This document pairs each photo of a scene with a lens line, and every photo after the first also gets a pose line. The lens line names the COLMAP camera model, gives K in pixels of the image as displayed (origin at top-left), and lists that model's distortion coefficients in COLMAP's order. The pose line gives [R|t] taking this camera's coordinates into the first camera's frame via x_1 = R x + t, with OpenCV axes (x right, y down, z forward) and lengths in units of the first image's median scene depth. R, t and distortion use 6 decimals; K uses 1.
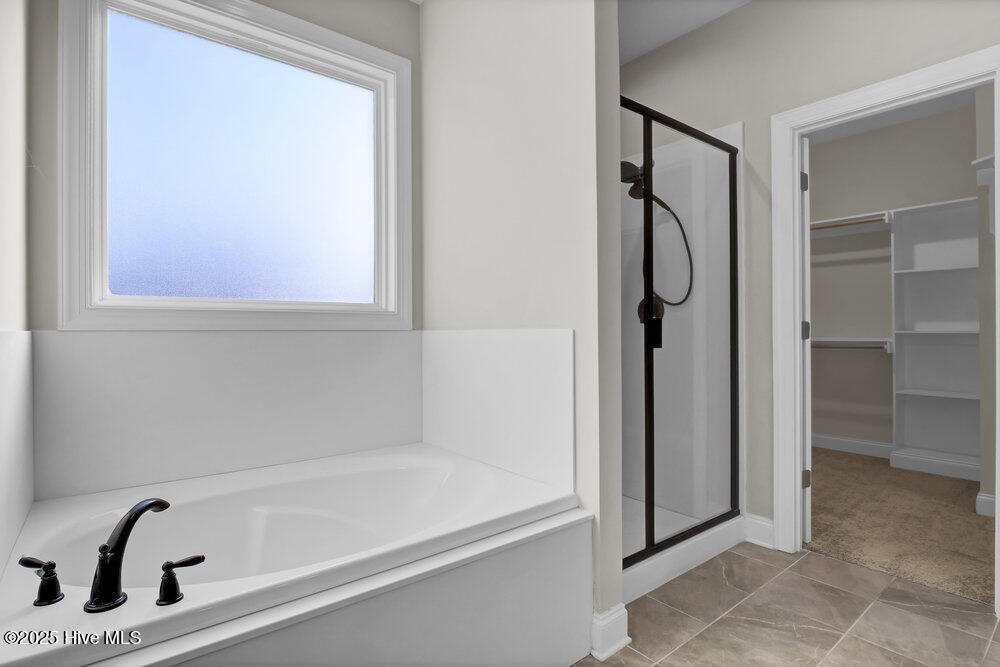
lens RADIAL K [[502.4, 0, 500.0], [0, 502.4, 333.5], [0, 0, 1]] dist [-0.008827, -0.000539]
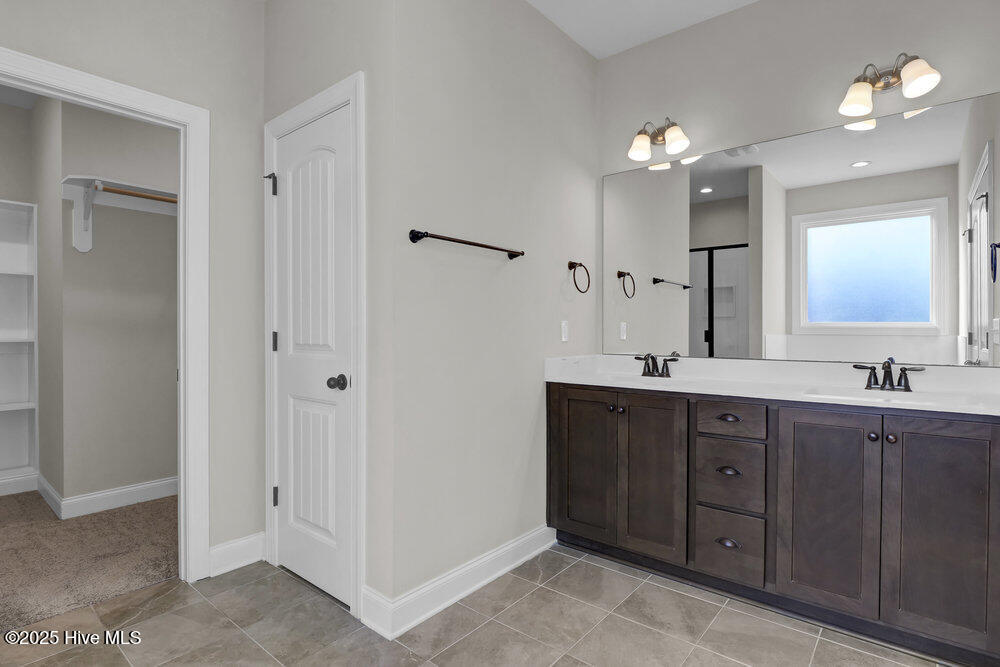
lens RADIAL K [[502.4, 0, 500.0], [0, 502.4, 333.5], [0, 0, 1]] dist [-0.008827, -0.000539]
pose [[-0.197404, -0.003345, 0.980316, -0.296272], [-0.001194, 0.999994, 0.003171, -0.030285], [-0.980321, -0.000544, -0.197407, 0.454559]]
